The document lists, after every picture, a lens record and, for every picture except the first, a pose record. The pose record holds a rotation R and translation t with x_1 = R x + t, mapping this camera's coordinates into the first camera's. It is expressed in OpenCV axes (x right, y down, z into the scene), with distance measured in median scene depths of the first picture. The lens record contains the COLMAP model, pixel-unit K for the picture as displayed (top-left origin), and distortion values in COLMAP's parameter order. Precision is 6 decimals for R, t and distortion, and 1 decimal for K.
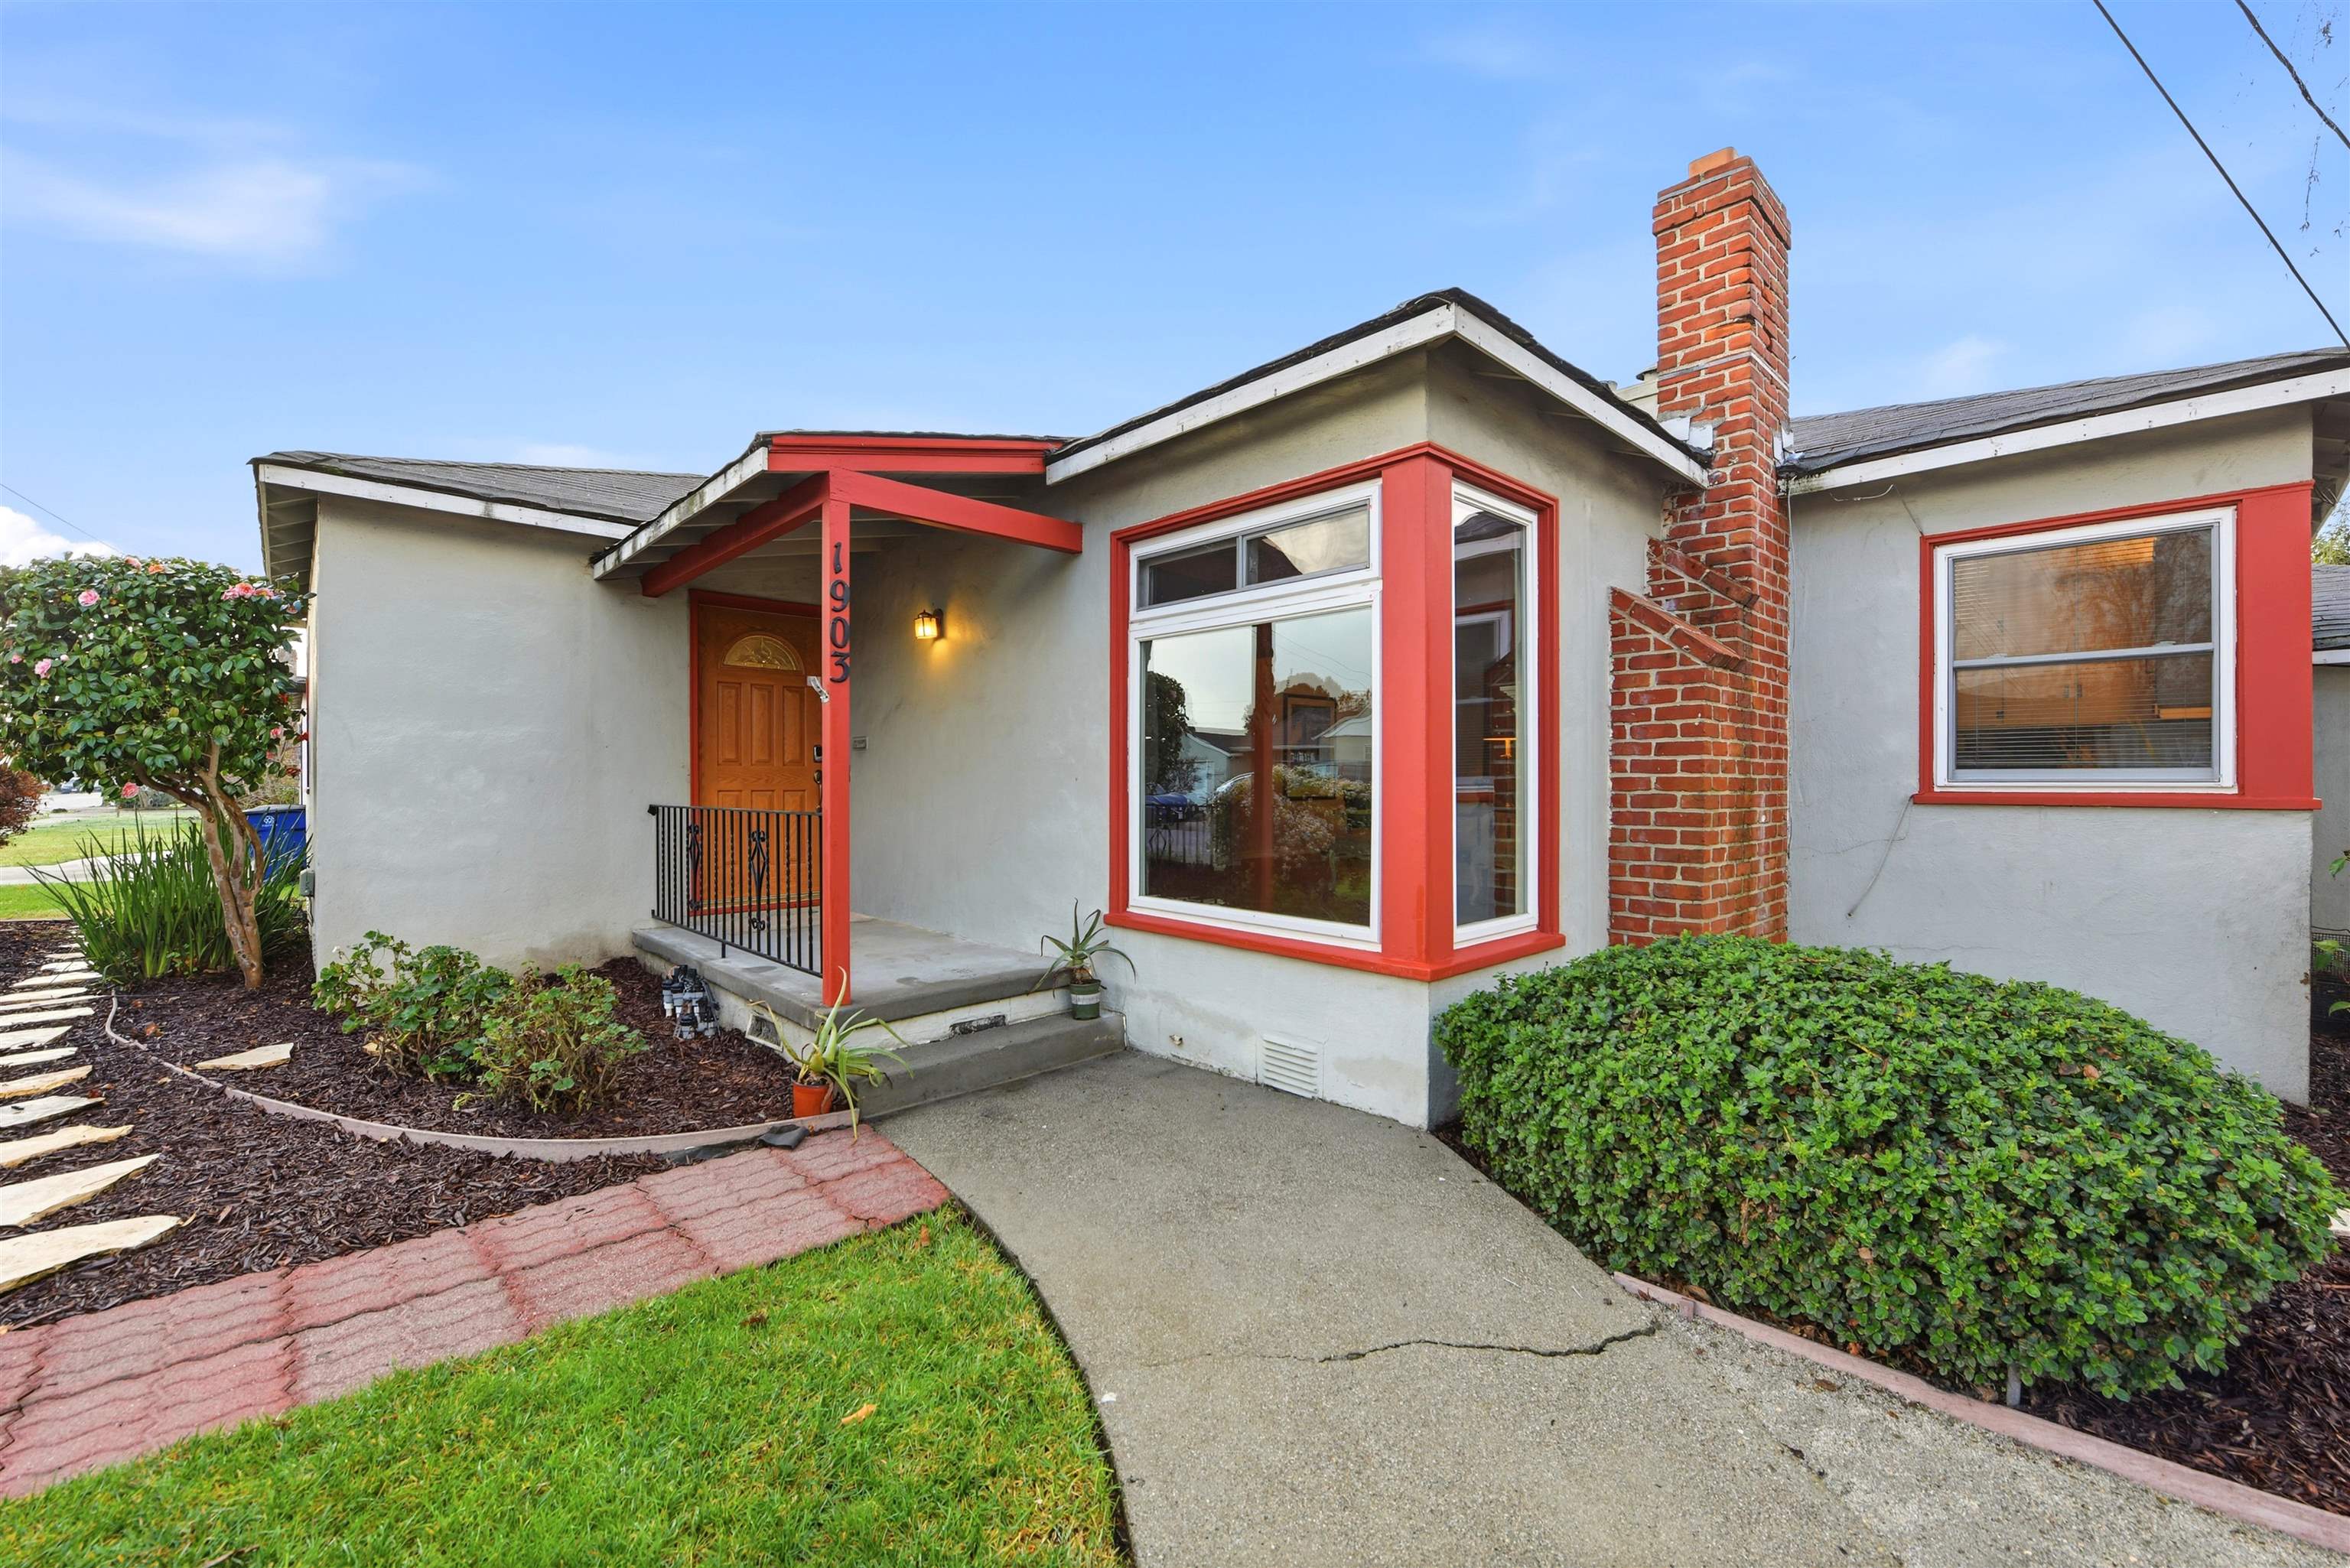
lens RADIAL K [[948.4, 0, 1179.3], [0, 948.4, 779.2], [0, 0, 1]] dist [-0.017007, 0.000048]
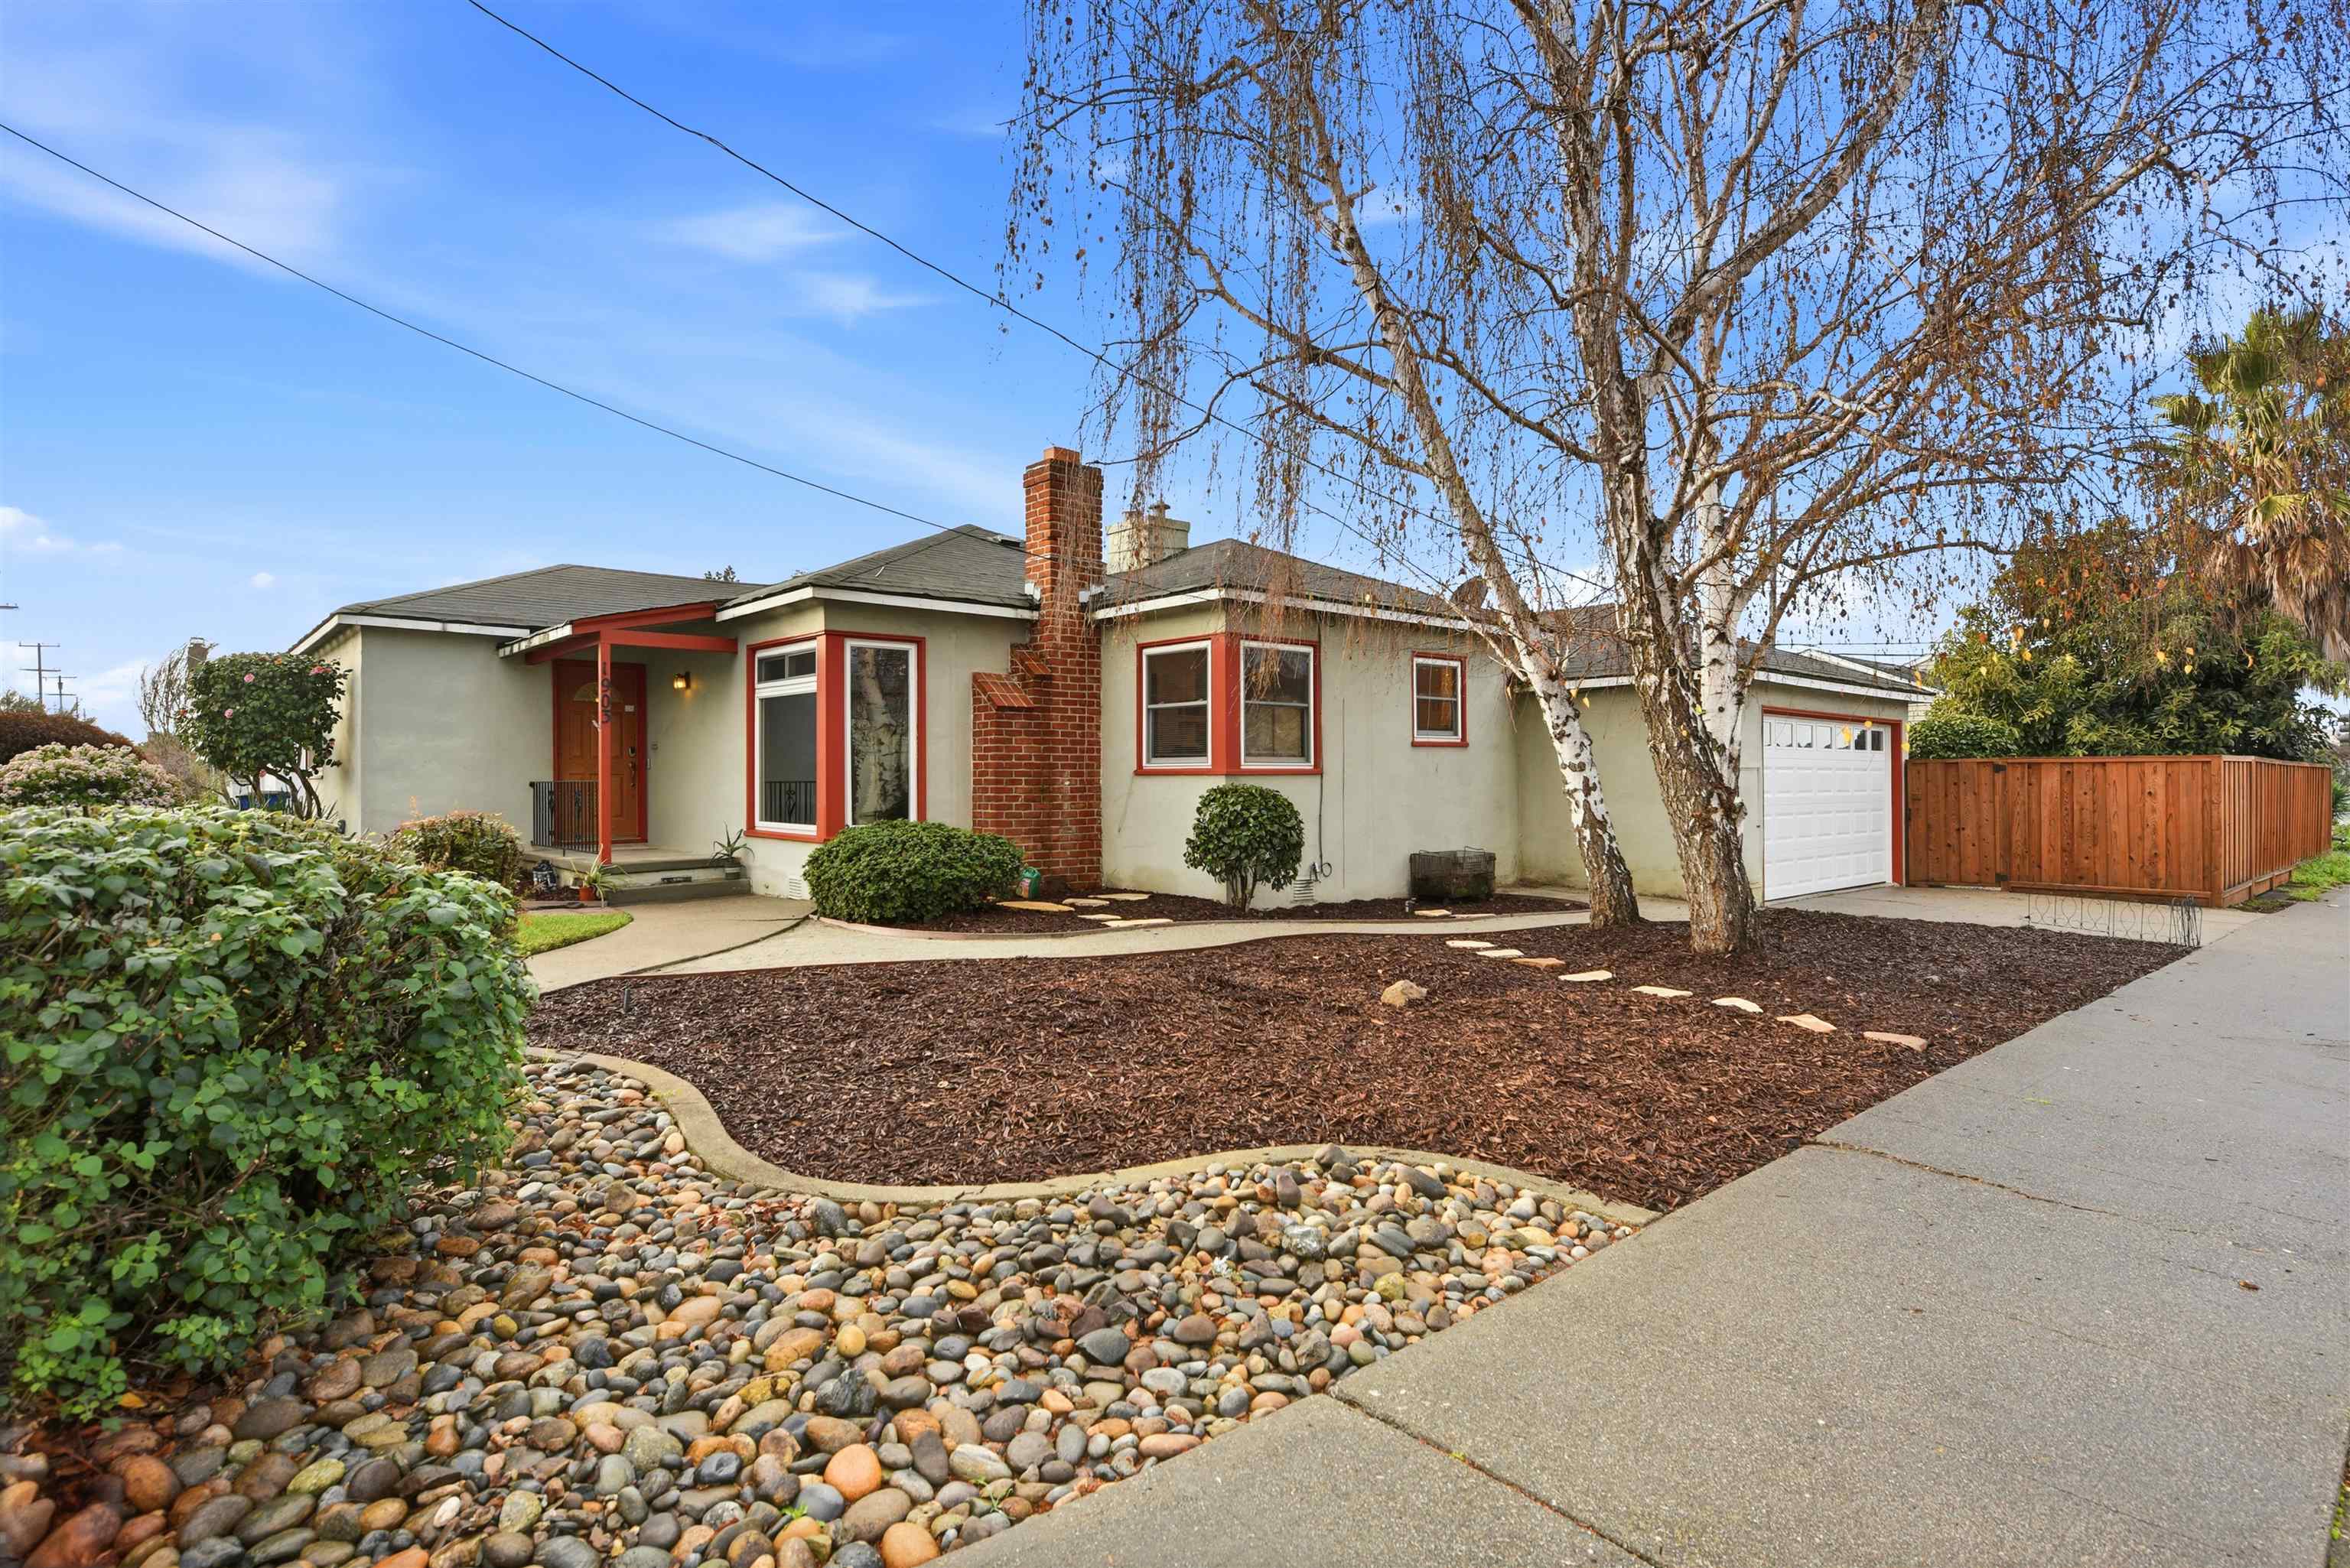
lens RADIAL K [[1173.1, 0, 1178.4], [0, 1173.1, 772.3], [0, 0, 1]] dist [0.001497, -0.000040]
pose [[0.999483, -0.004685, -0.031813, 0.951230], [0.004623, 0.999987, -0.002017, 0.025404], [0.031822, 0.001869, 0.999492, -1.526795]]
